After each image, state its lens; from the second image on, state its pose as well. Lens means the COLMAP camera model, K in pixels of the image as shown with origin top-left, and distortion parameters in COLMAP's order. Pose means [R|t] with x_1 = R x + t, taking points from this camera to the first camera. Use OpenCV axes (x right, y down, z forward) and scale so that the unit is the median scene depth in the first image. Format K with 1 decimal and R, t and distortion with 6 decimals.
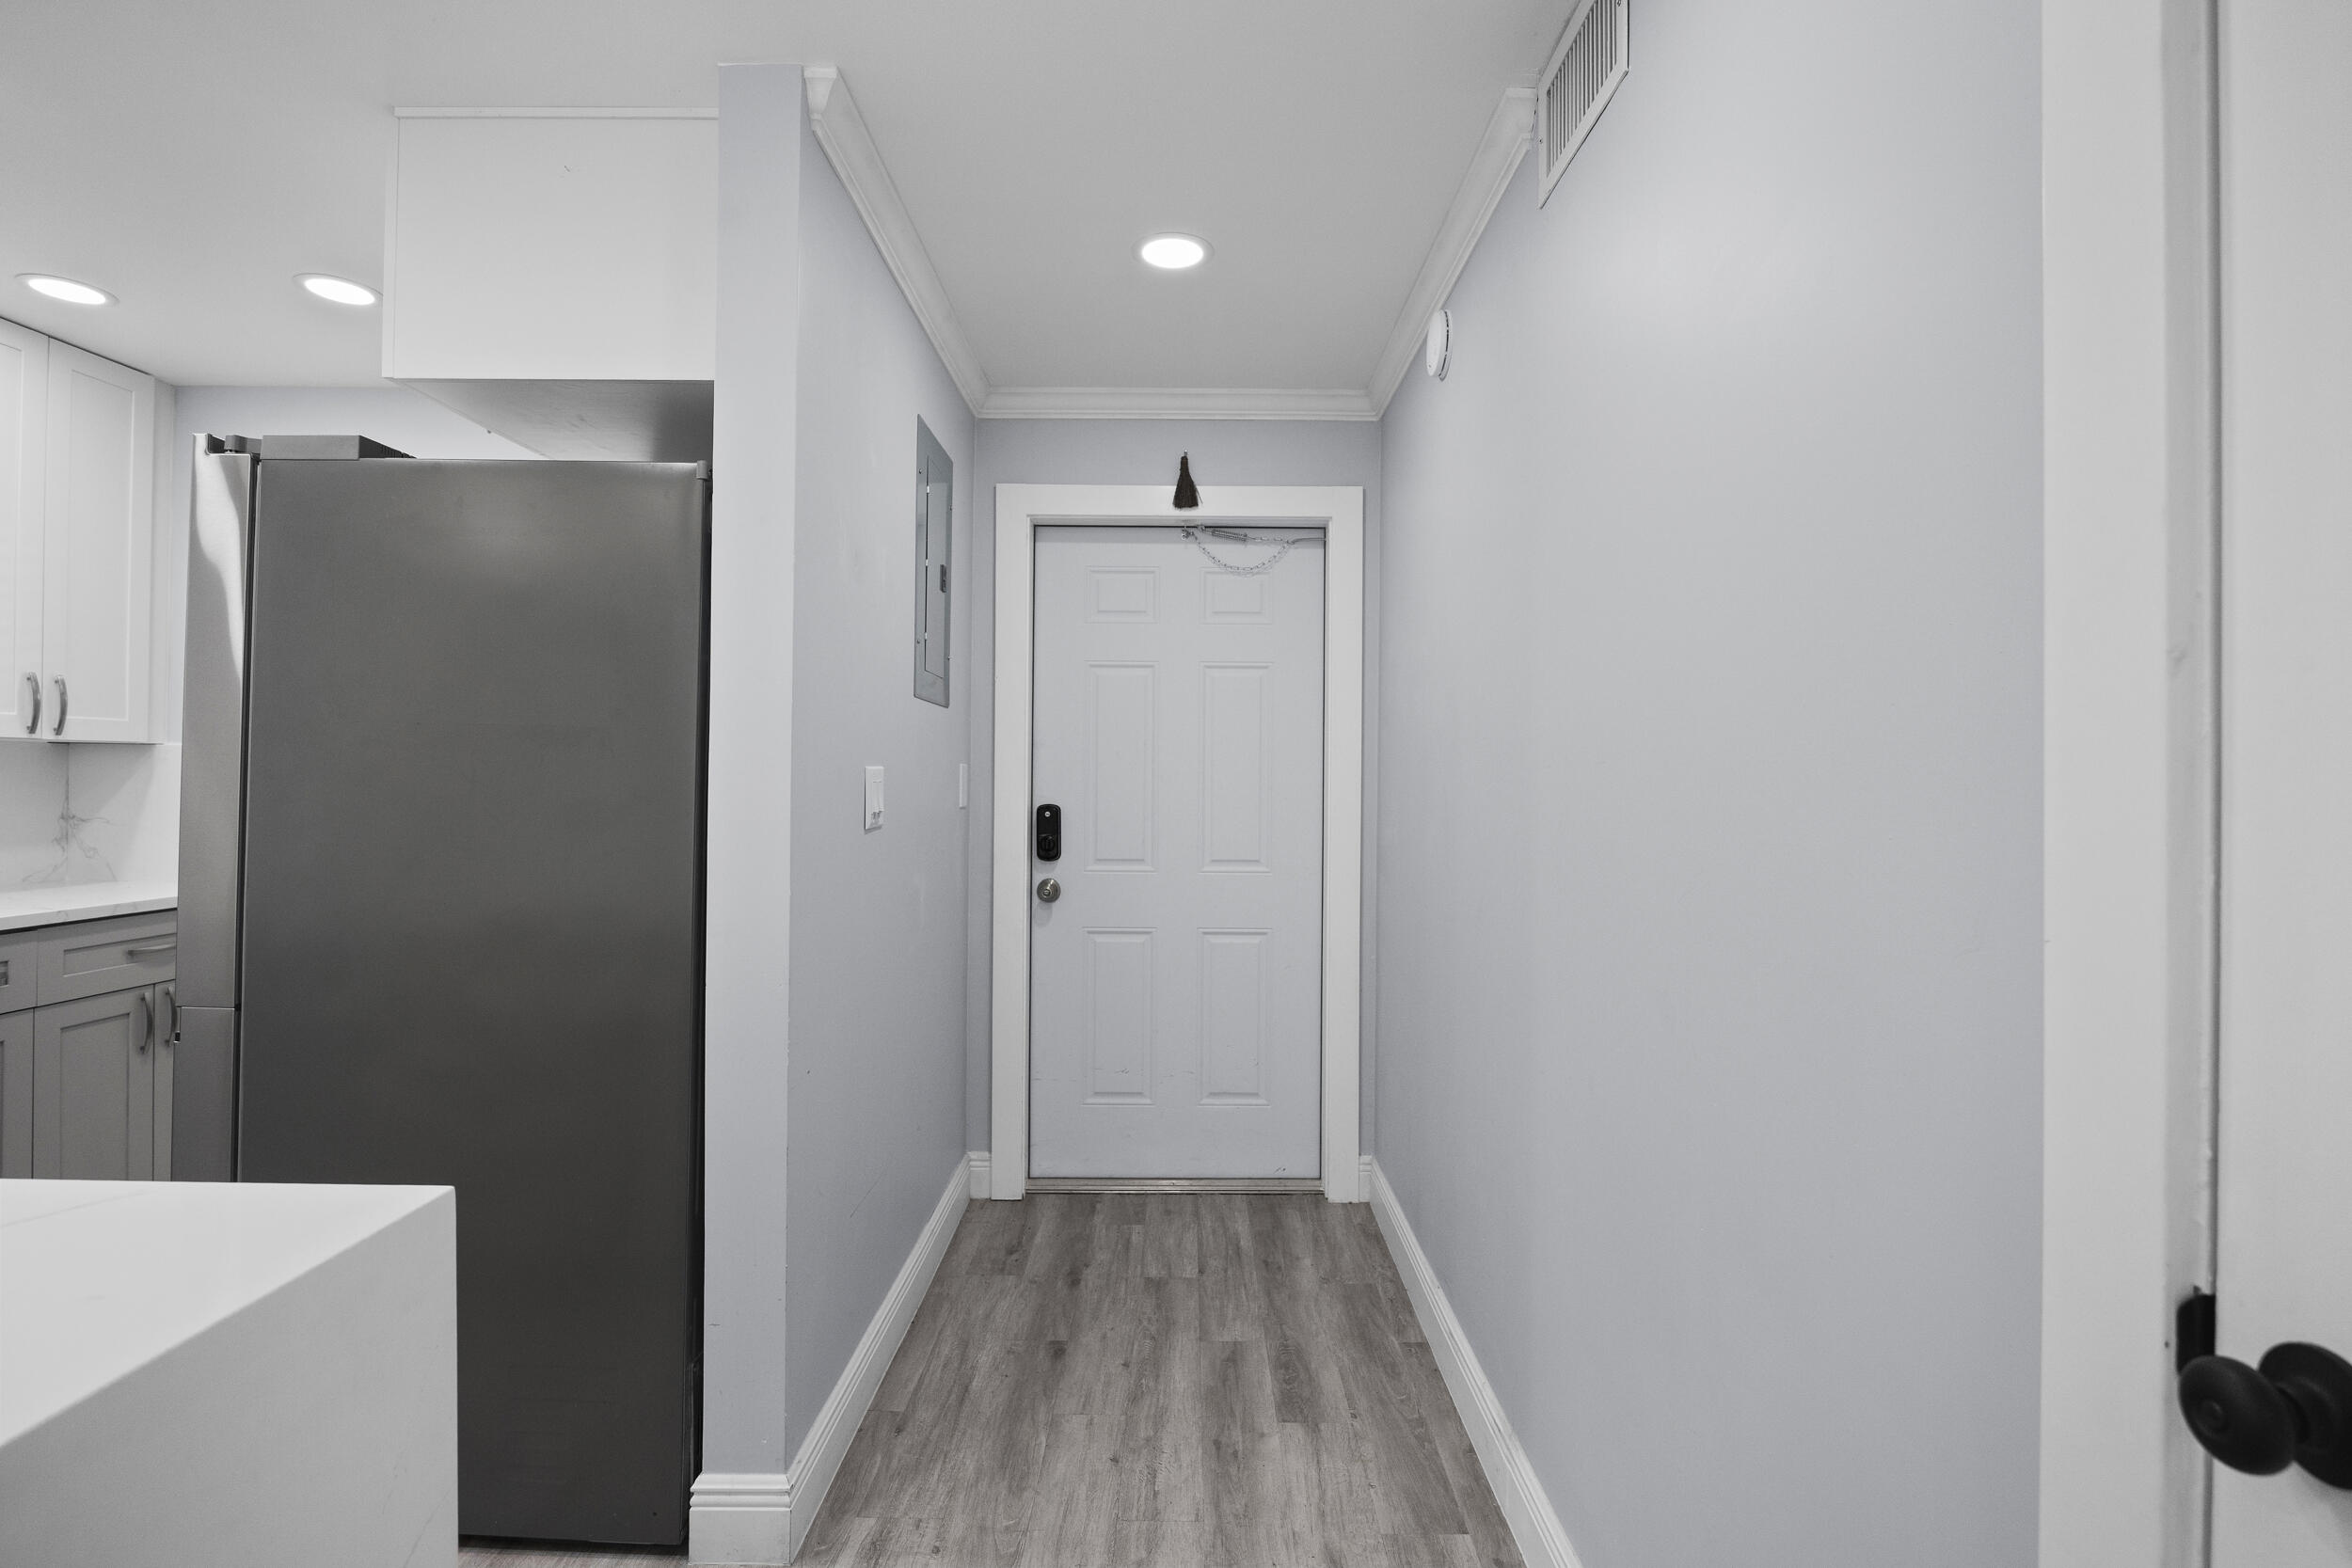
lens RADIAL K [[1101.6, 0, 1183.0], [0, 1101.6, 771.5], [0, 0, 1]] dist [-0.012064, 0.000424]
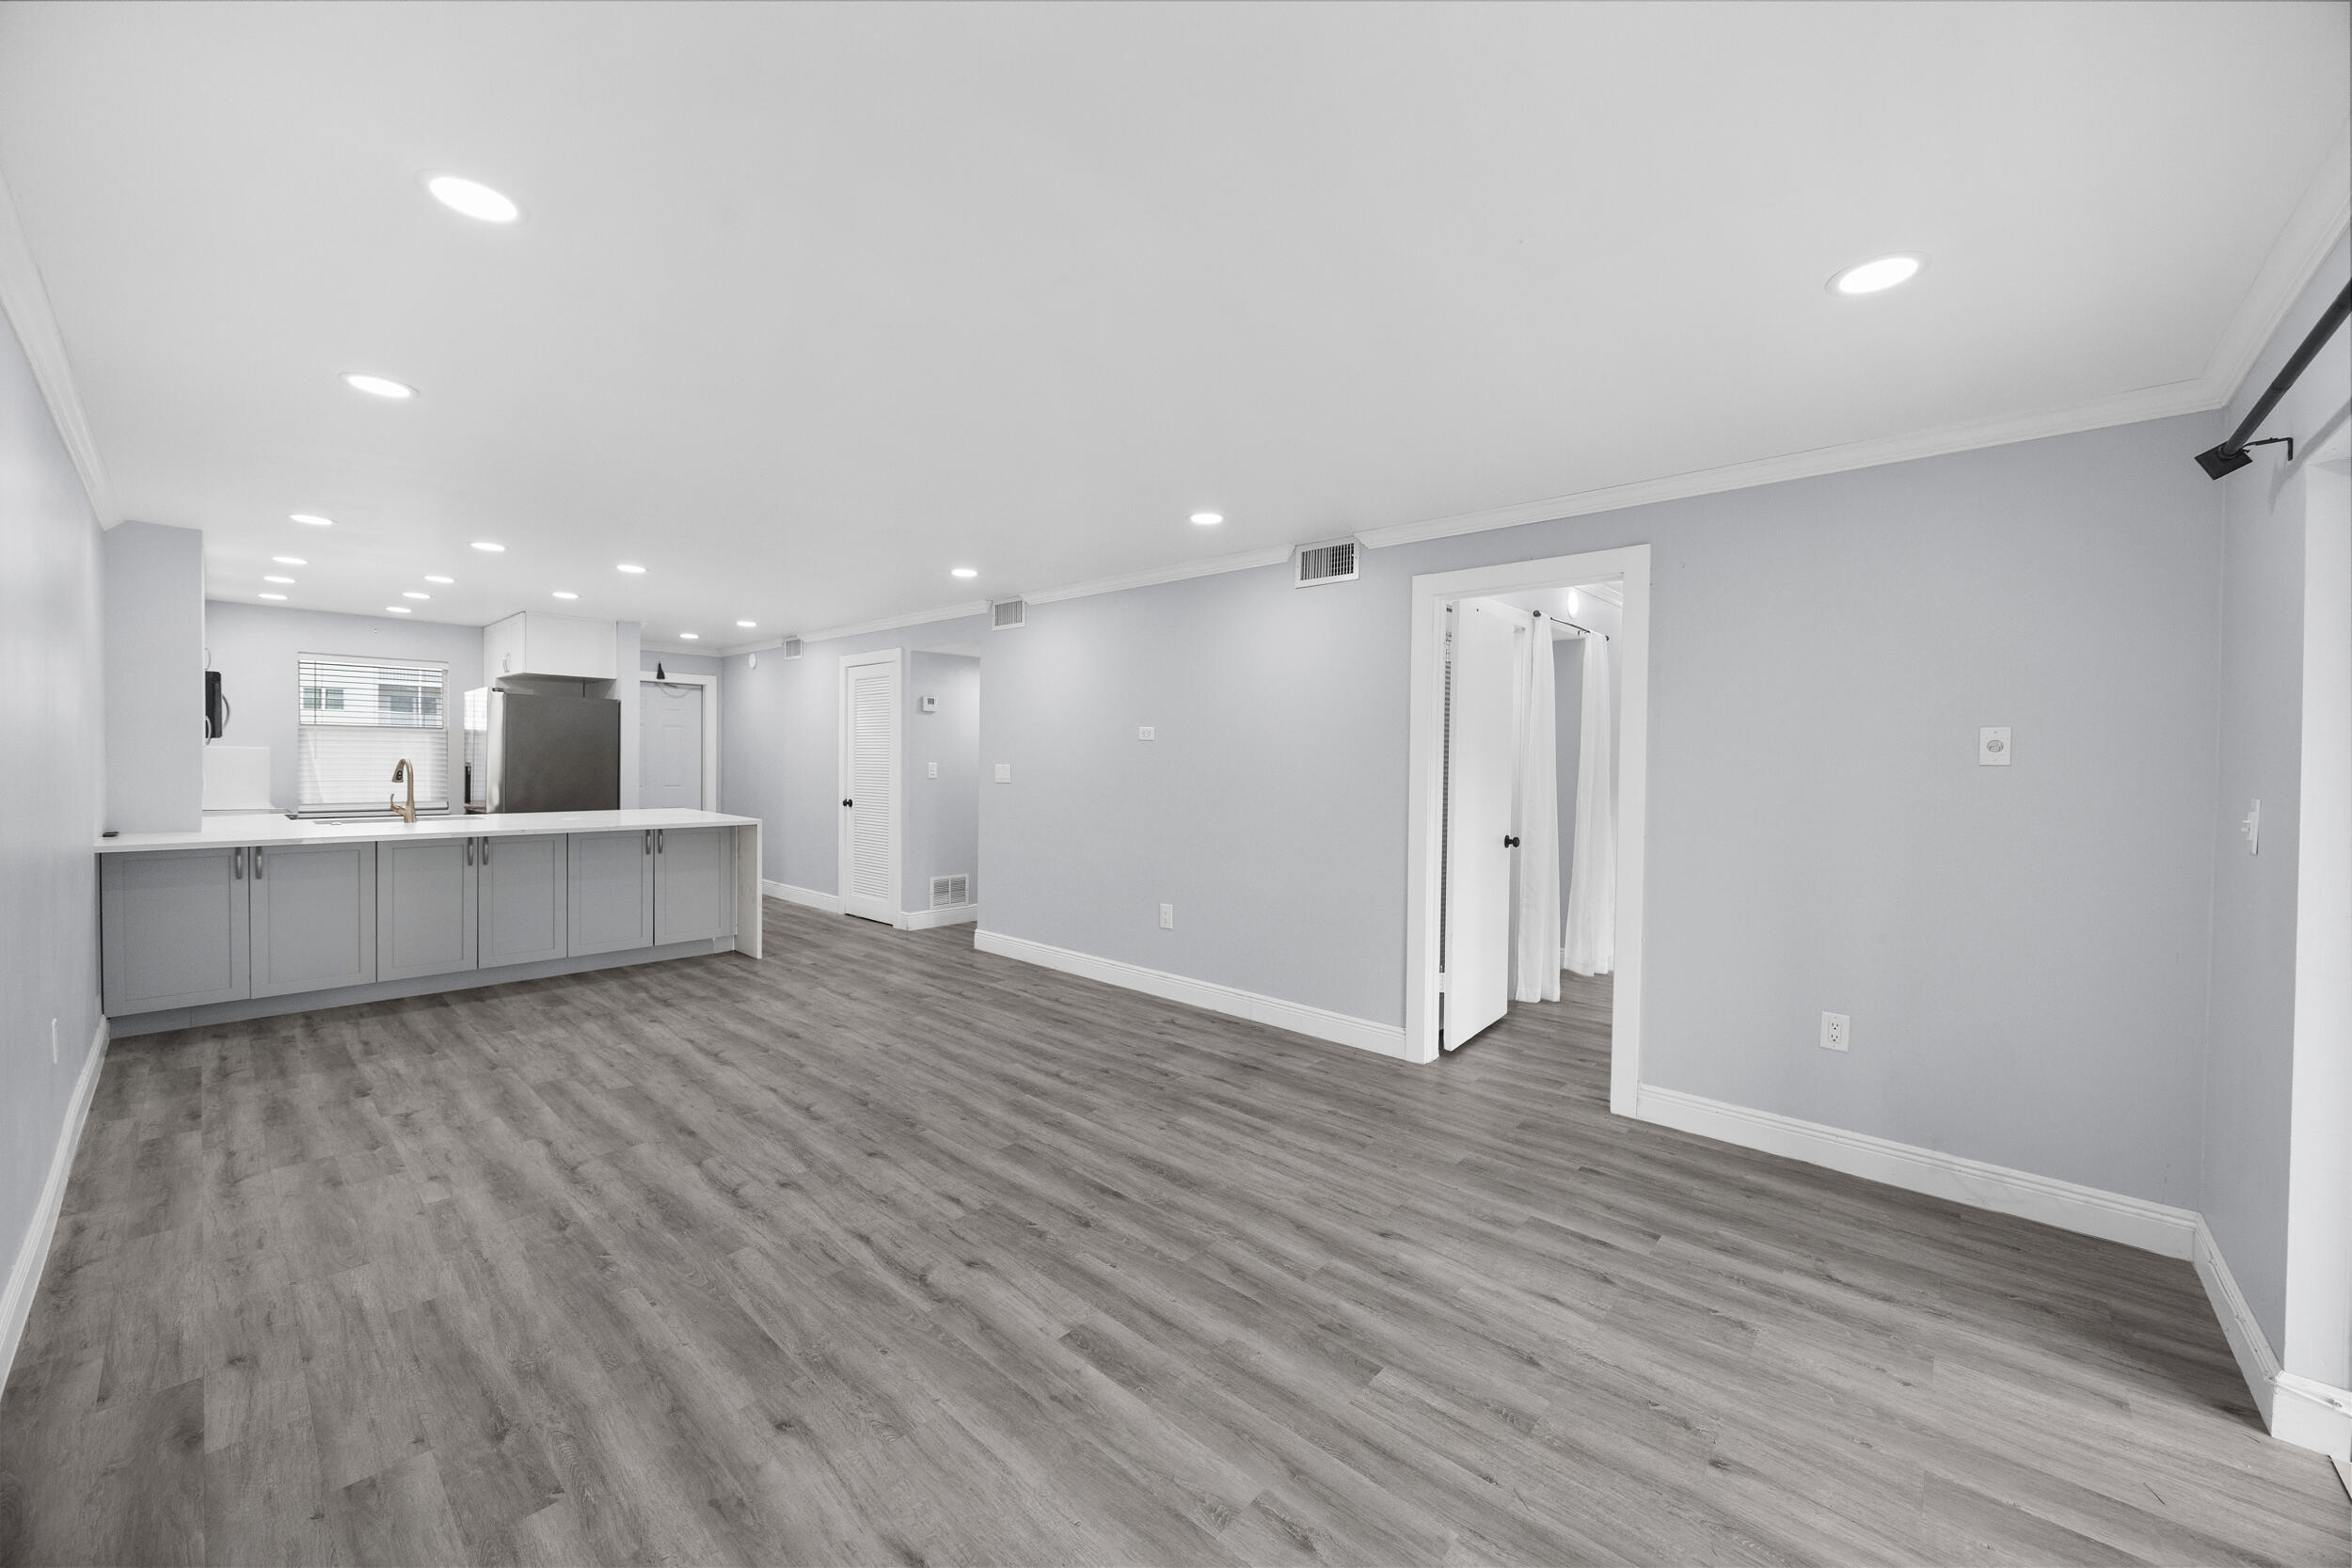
lens RADIAL K [[895.5, 0, 1182.8], [0, 895.5, 773.6], [0, 0, 1]] dist [-0.003795, -0.000079]
pose [[0.672872, -0.011822, 0.739664, -1.063649], [-0.012502, 0.999548, 0.027348, -0.056035], [-0.739653, -0.027649, 0.672420, -2.249880]]
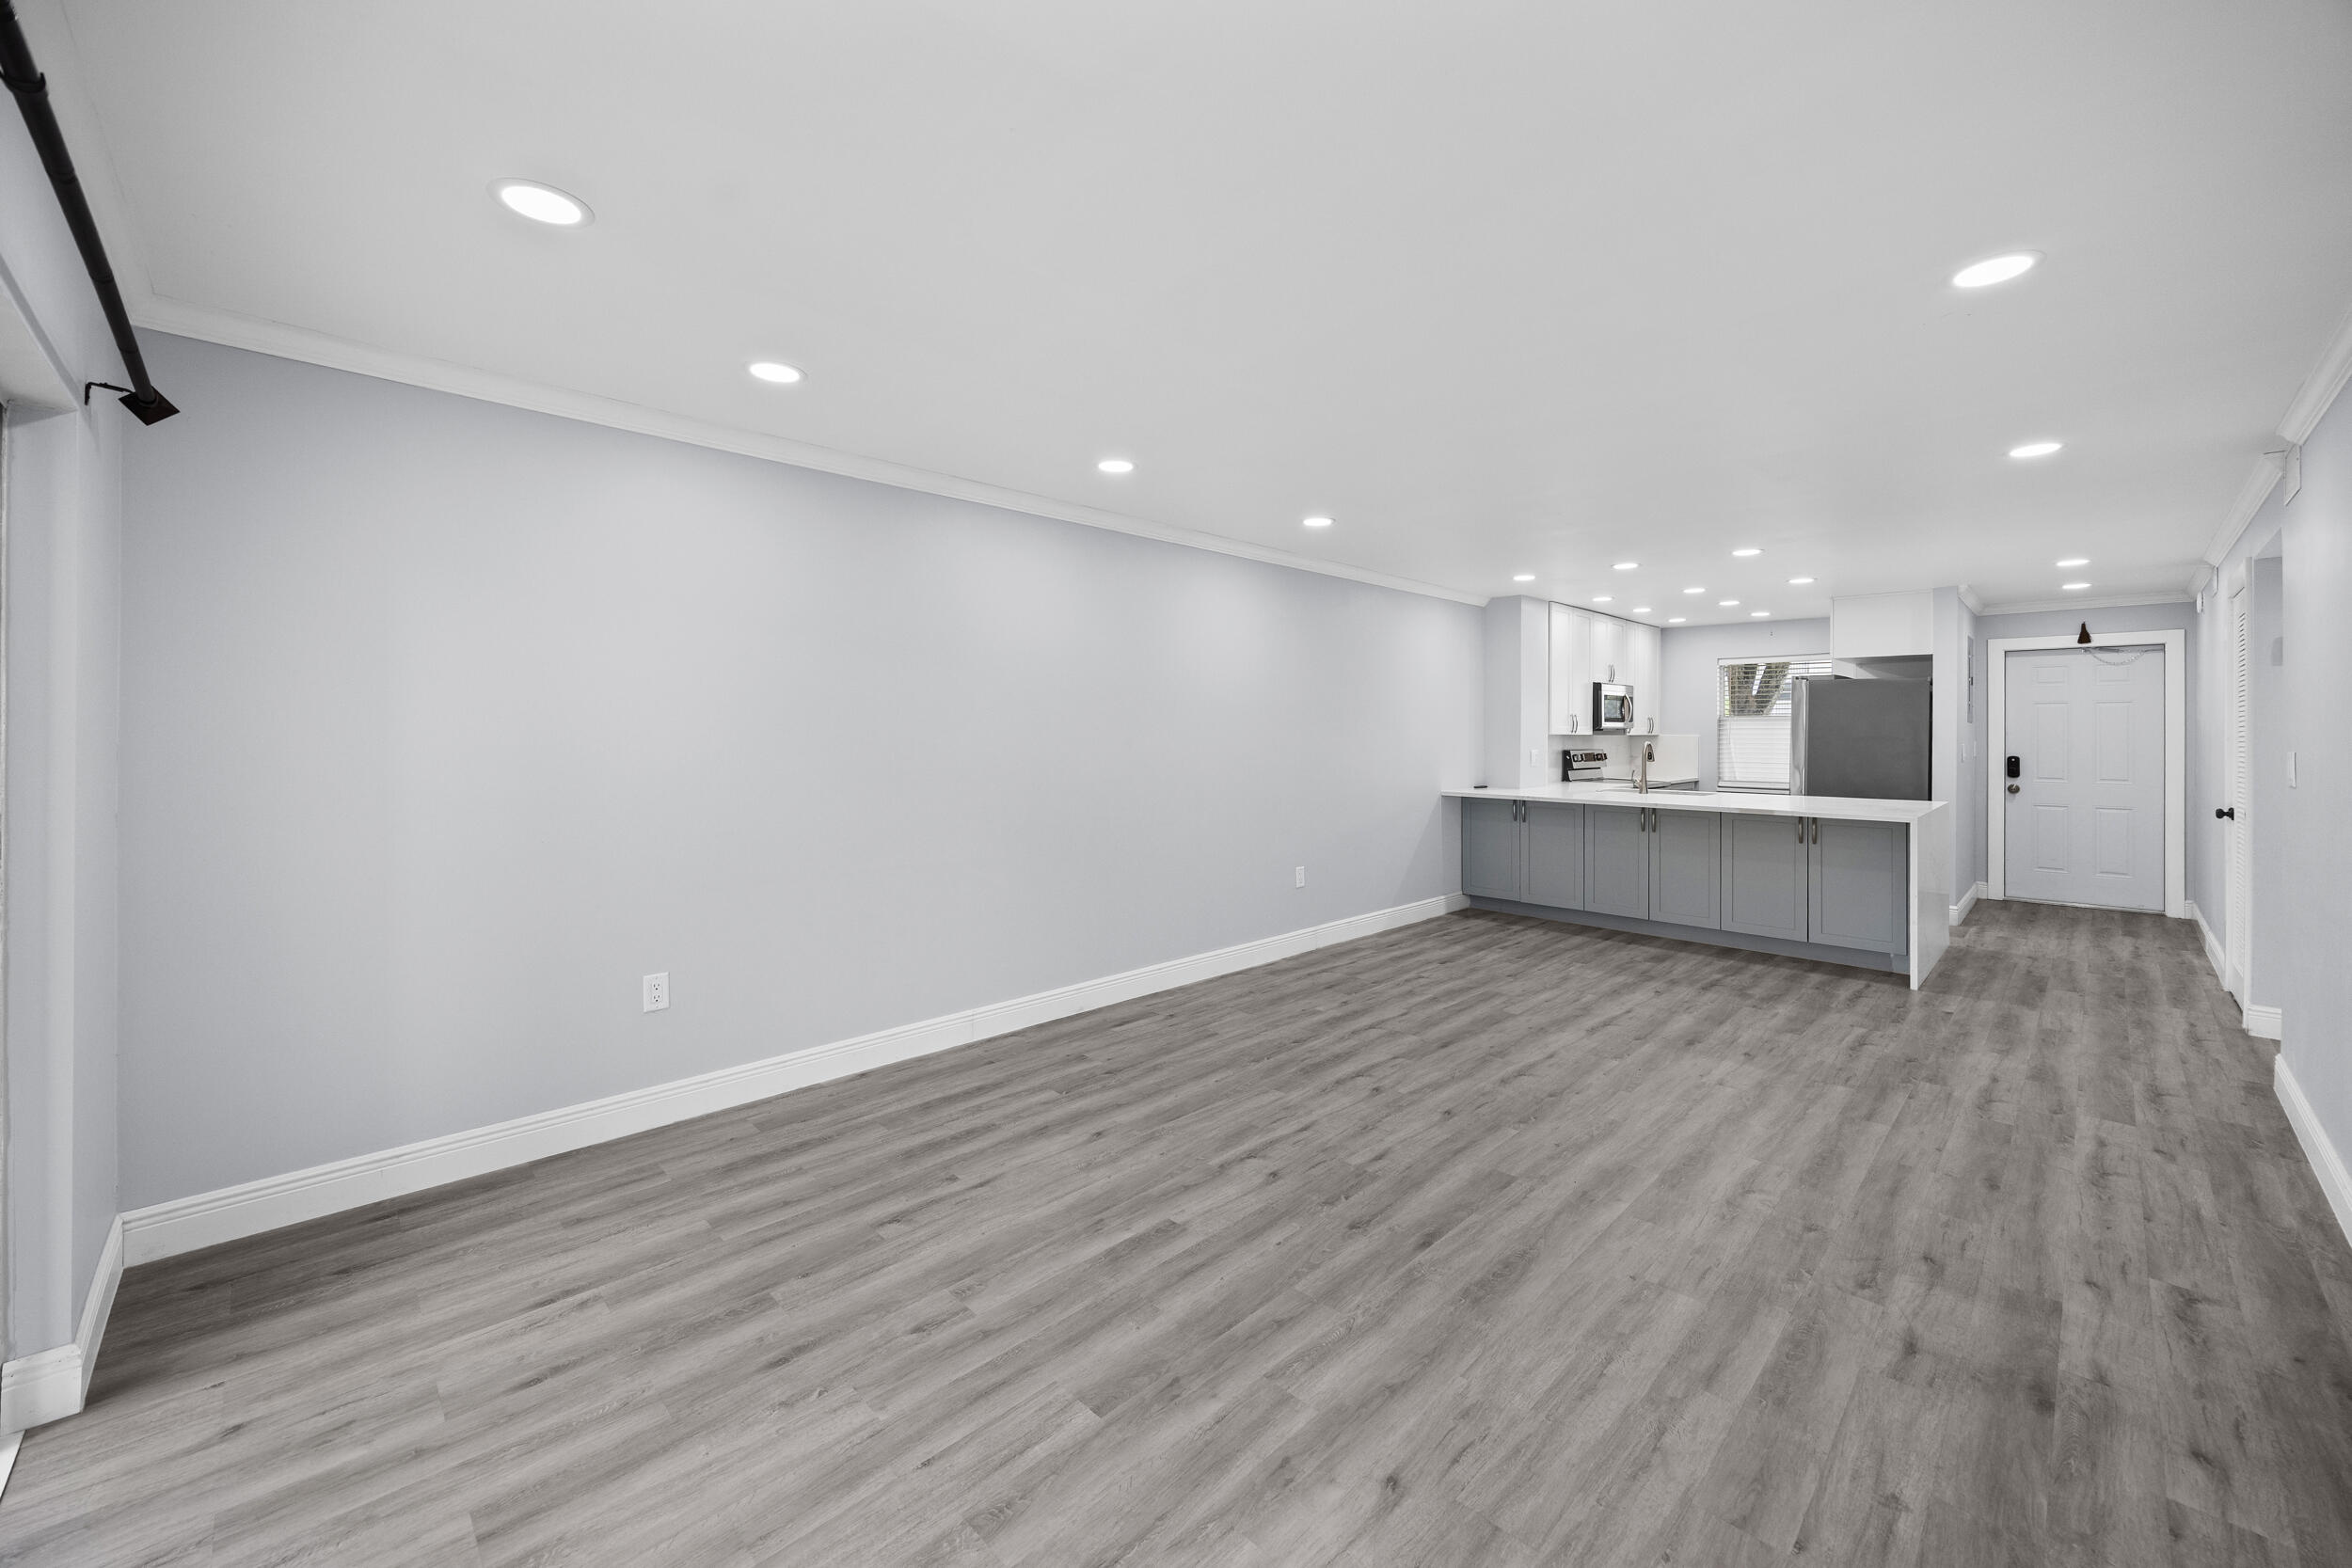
lens RADIAL K [[904.3, 0, 1178.5], [0, 904.3, 728.9], [0, 0, 1]] dist [-0.006012, -0.000195]
pose [[0.695765, -0.008366, -0.718221, 0.041499], [0.007408, 0.999963, -0.004471, -0.048937], [0.718231, -0.002210, 0.695801, -2.303378]]
